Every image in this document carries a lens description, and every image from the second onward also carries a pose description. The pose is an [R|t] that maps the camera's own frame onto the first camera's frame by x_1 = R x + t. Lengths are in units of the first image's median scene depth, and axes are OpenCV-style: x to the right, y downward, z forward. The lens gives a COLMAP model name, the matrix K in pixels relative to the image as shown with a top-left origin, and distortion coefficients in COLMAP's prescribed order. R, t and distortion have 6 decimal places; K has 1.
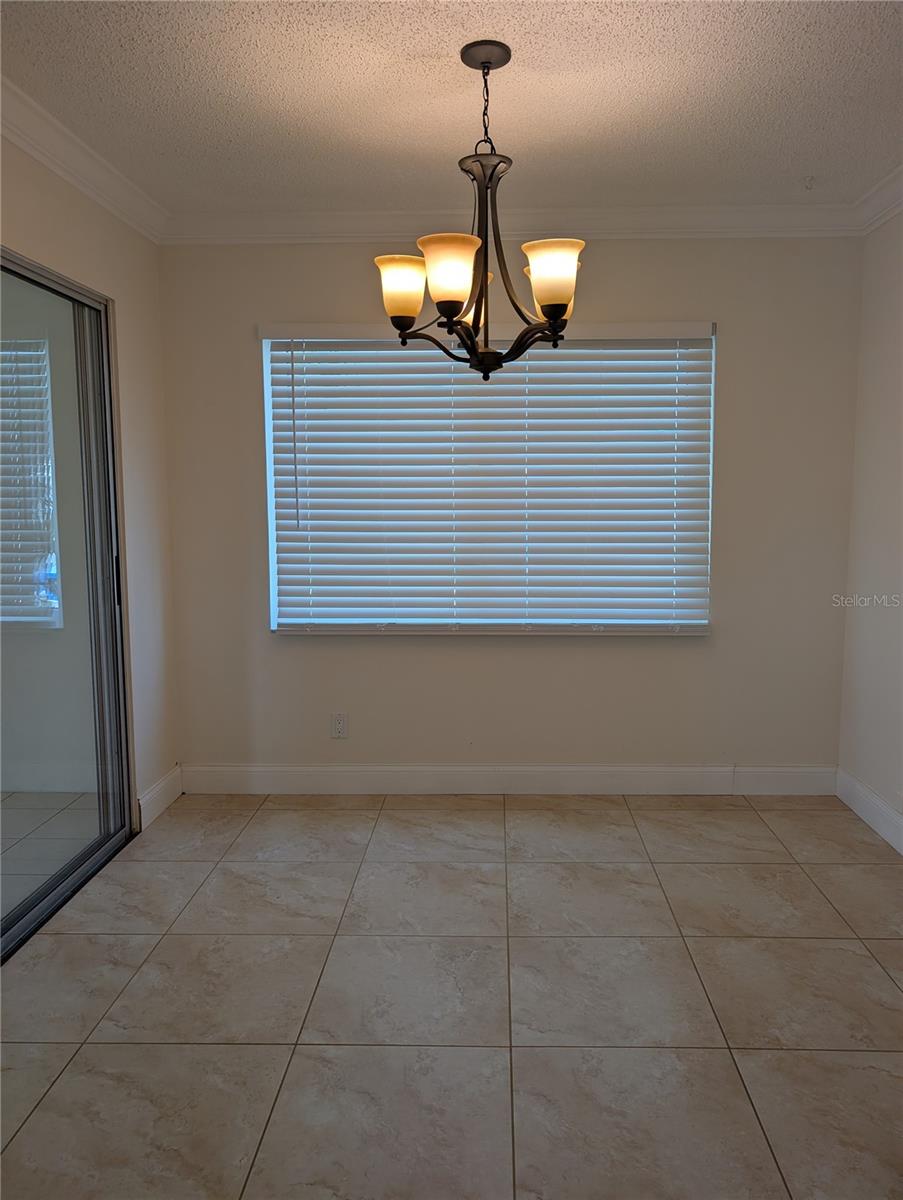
lens RADIAL K [[909.5, 0, 451.5], [0, 909.5, 600.0], [0, 0, 1]] dist [0.041871, -0.077923]
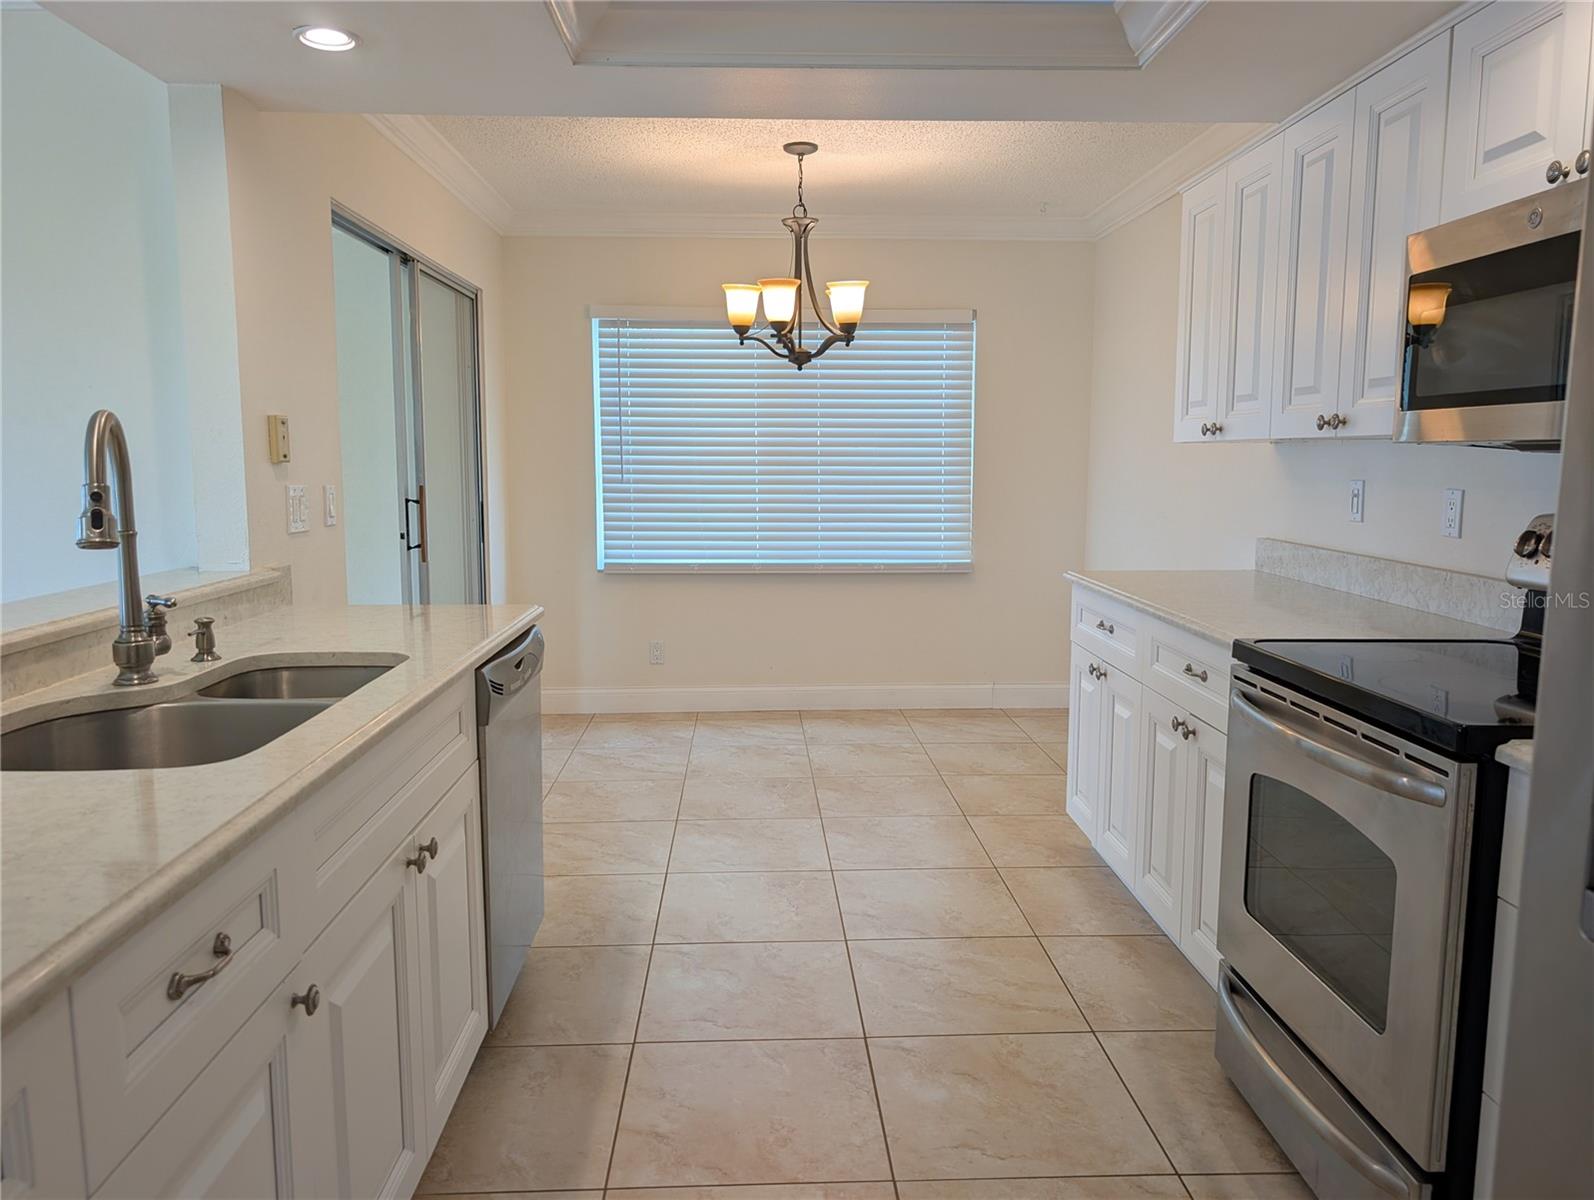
lens RADIAL K [[1150.7, 0, 792.4], [0, 1150.7, 600.1], [0, 0, 1]] dist [0.018837, -0.007979]
pose [[0.996562, -0.003957, 0.082760, -0.083903], [0.003413, 0.999972, 0.006717, 0.071675], [-0.082784, -0.006411, 0.996547, -0.536785]]
